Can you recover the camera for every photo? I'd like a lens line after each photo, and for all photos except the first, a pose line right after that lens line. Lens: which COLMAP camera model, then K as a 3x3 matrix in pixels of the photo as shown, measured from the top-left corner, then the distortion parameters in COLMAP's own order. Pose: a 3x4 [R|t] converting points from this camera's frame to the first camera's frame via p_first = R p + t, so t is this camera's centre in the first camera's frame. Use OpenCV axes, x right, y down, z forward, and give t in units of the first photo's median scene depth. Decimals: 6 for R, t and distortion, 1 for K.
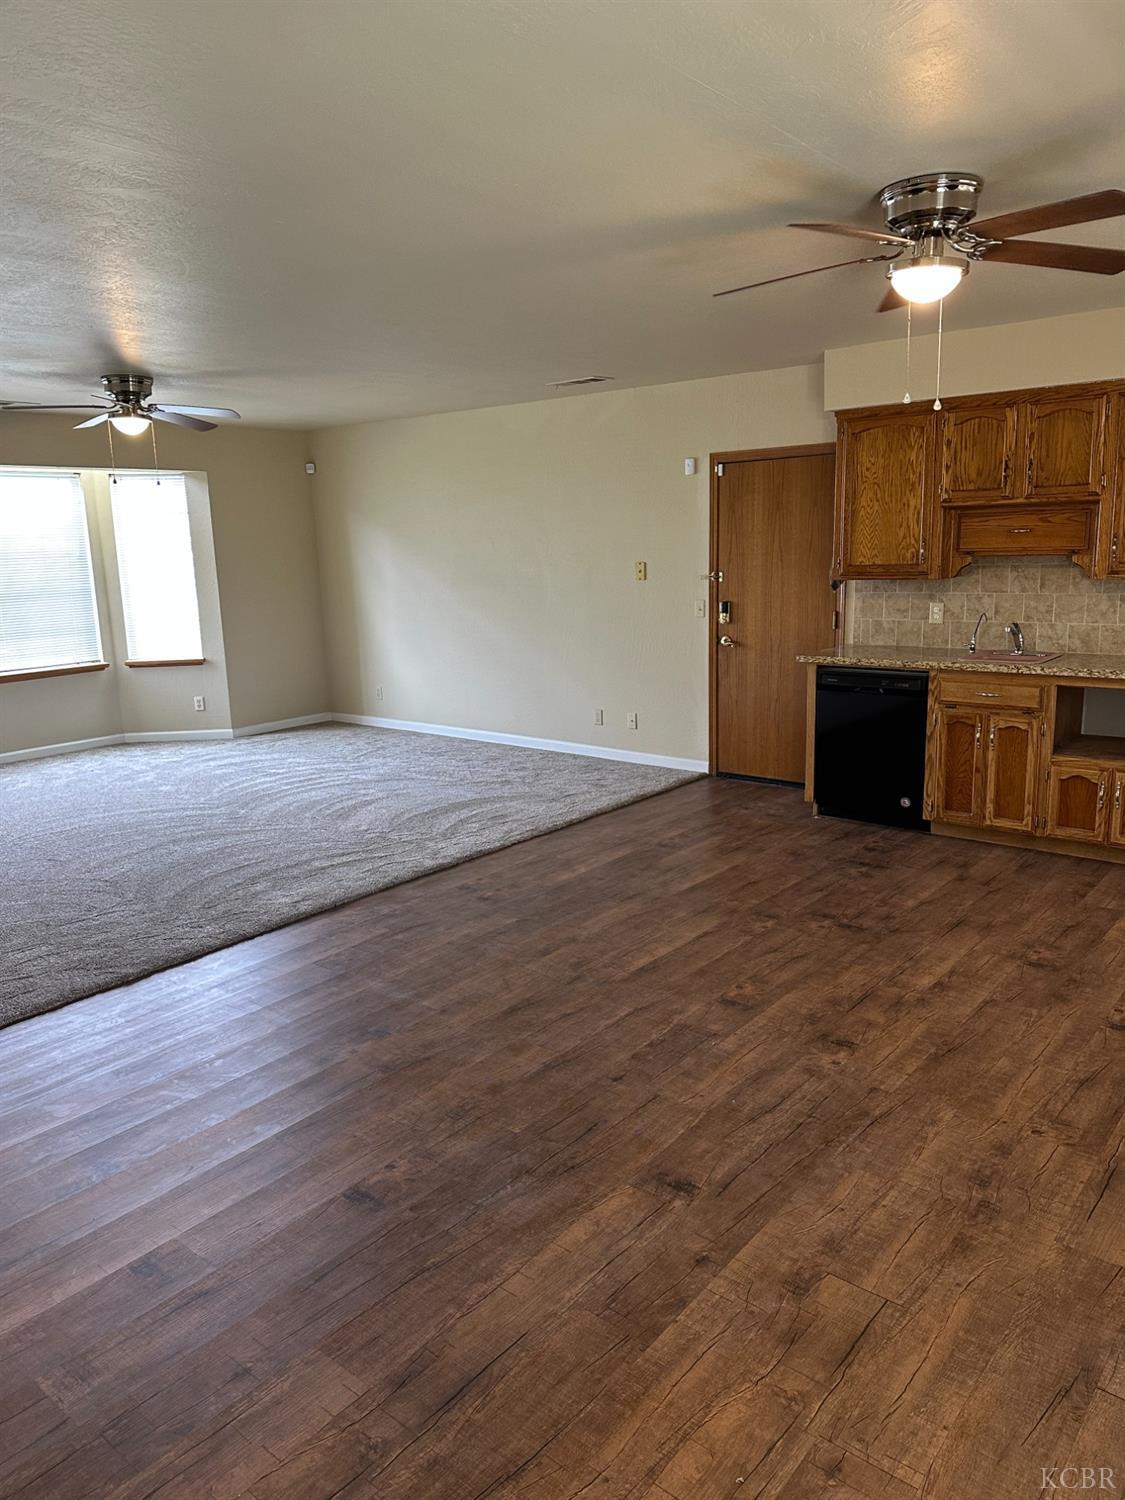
lens RADIAL K [[1037.7, 0, 559.1], [0, 1037.7, 771.9], [0, 0, 1]] dist [0.060306, -0.111782]
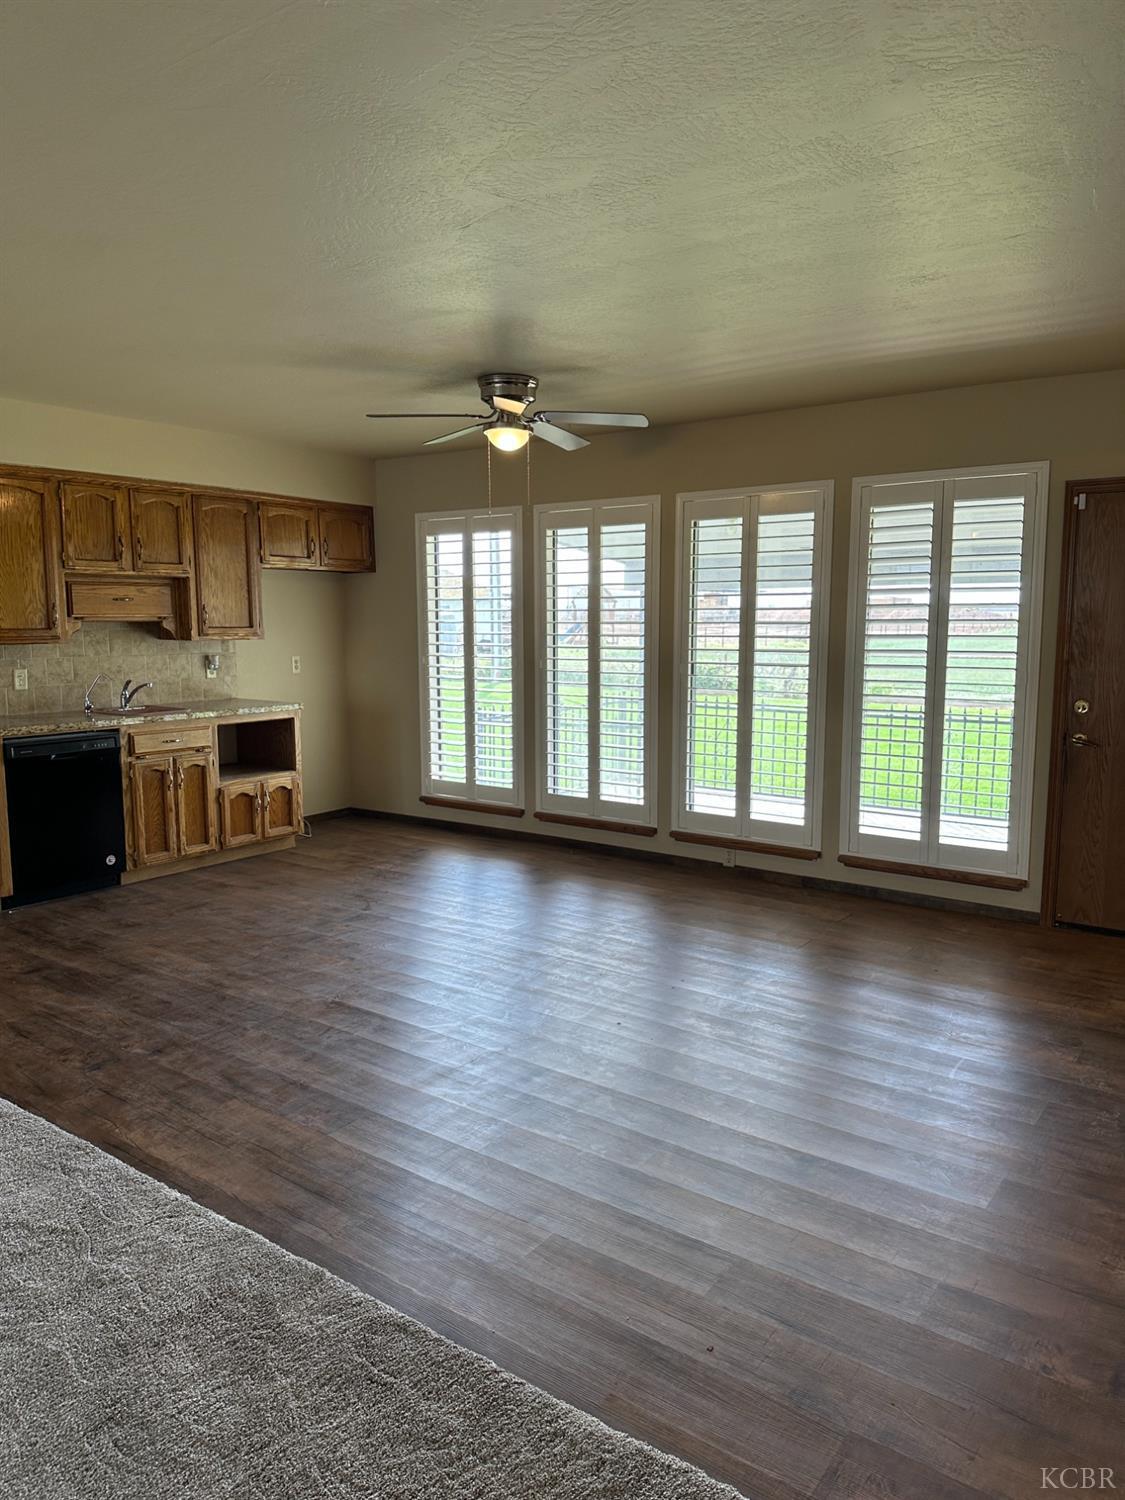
lens RADIAL K [[1066.3, 0, 557.6], [0, 1066.3, 750.4], [0, 0, 1]] dist [0.067794, -0.071090]
pose [[-0.061273, -0.103631, 0.992727, -0.895970], [0.219102, 0.968940, 0.114671, -0.122897], [-0.973776, 0.224535, -0.036664, 0.739061]]
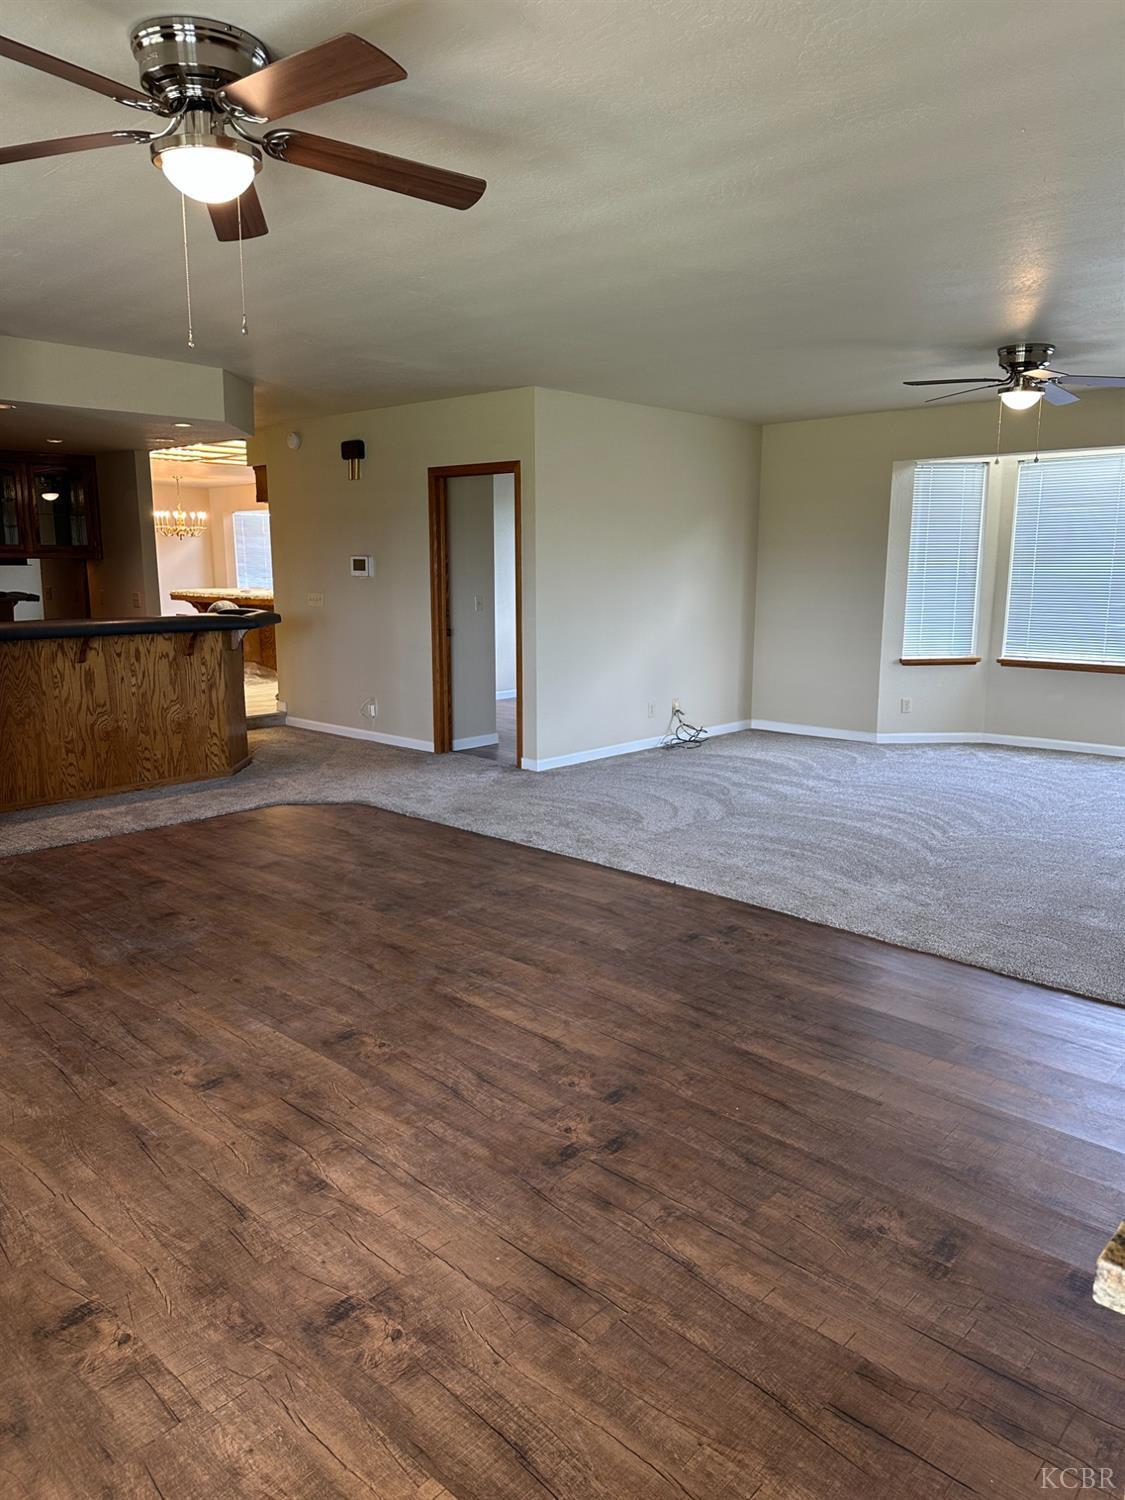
lens RADIAL K [[1037.7, 0, 559.1], [0, 1037.7, 771.9], [0, 0, 1]] dist [0.060306, -0.111782]
pose [[-0.043260, 0.235199, -0.970984, 0.788319], [-0.223394, 0.945009, 0.238860, -0.201581], [0.973768, 0.227245, 0.011661, 0.900670]]
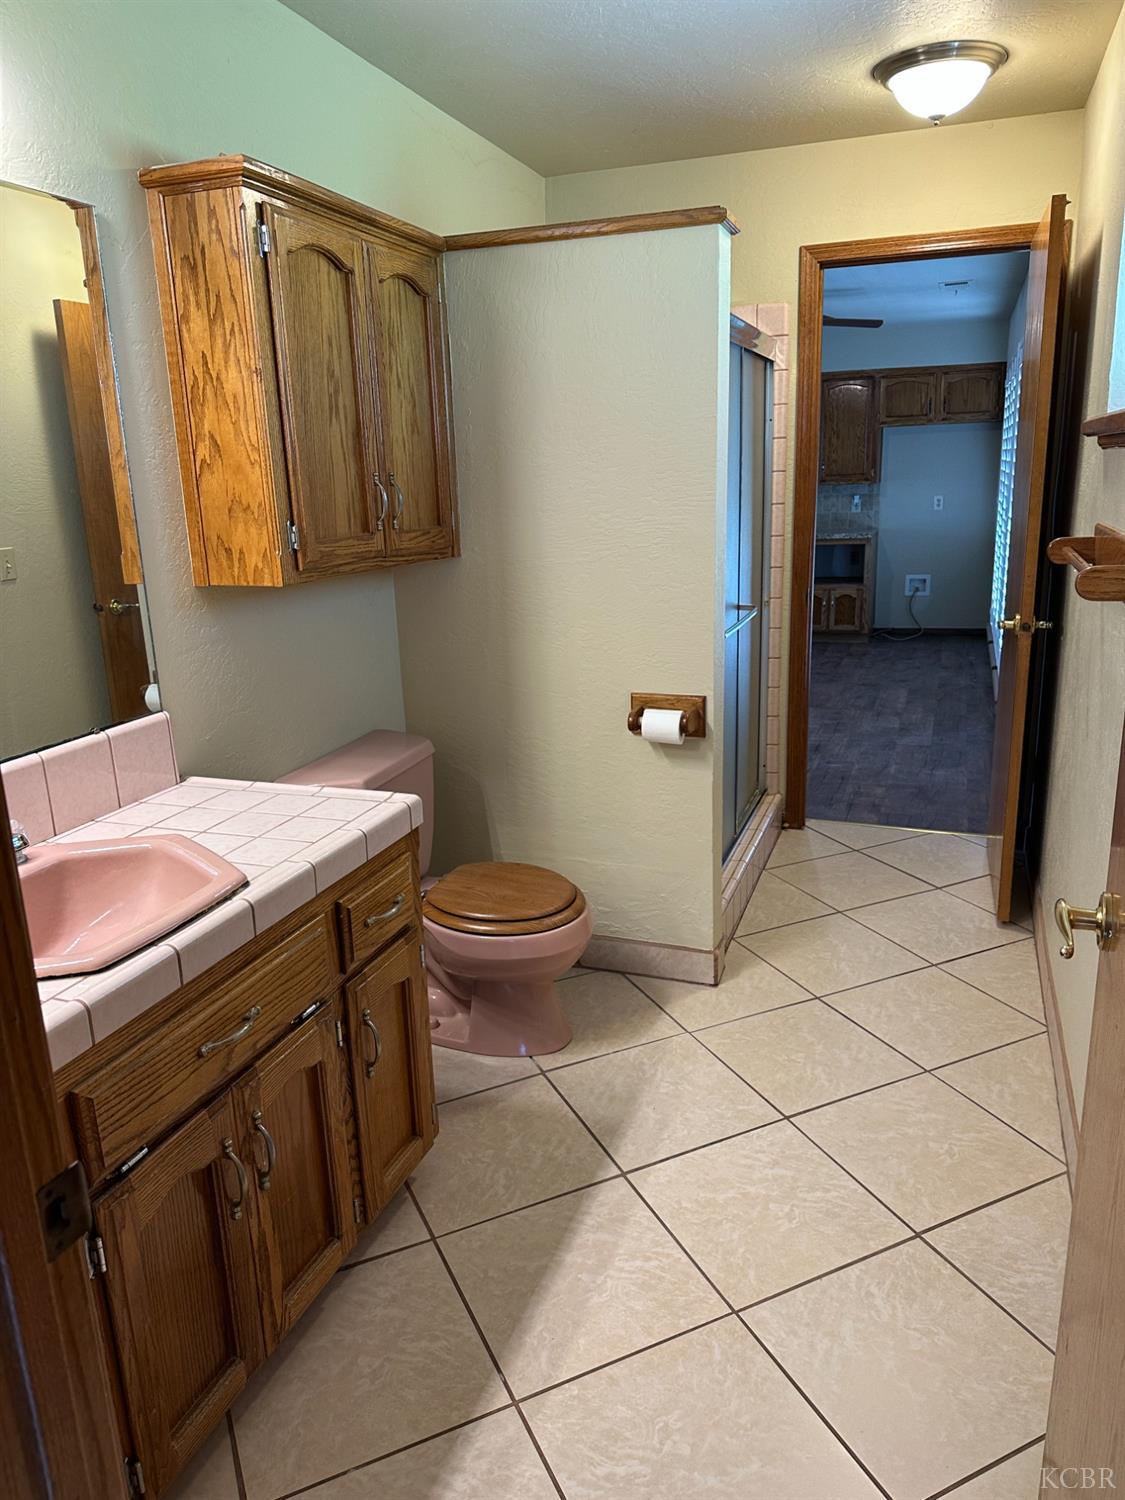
lens RADIAL K [[1066.3, 0, 557.6], [0, 1066.3, 750.4], [0, 0, 1]] dist [0.067794, -0.071090]
pose [[0.940565, -0.094128, 0.326309, -0.615571], [0.083473, 0.995423, 0.046535, 0.166848], [-0.329195, -0.016531, 0.944117, -0.688178]]
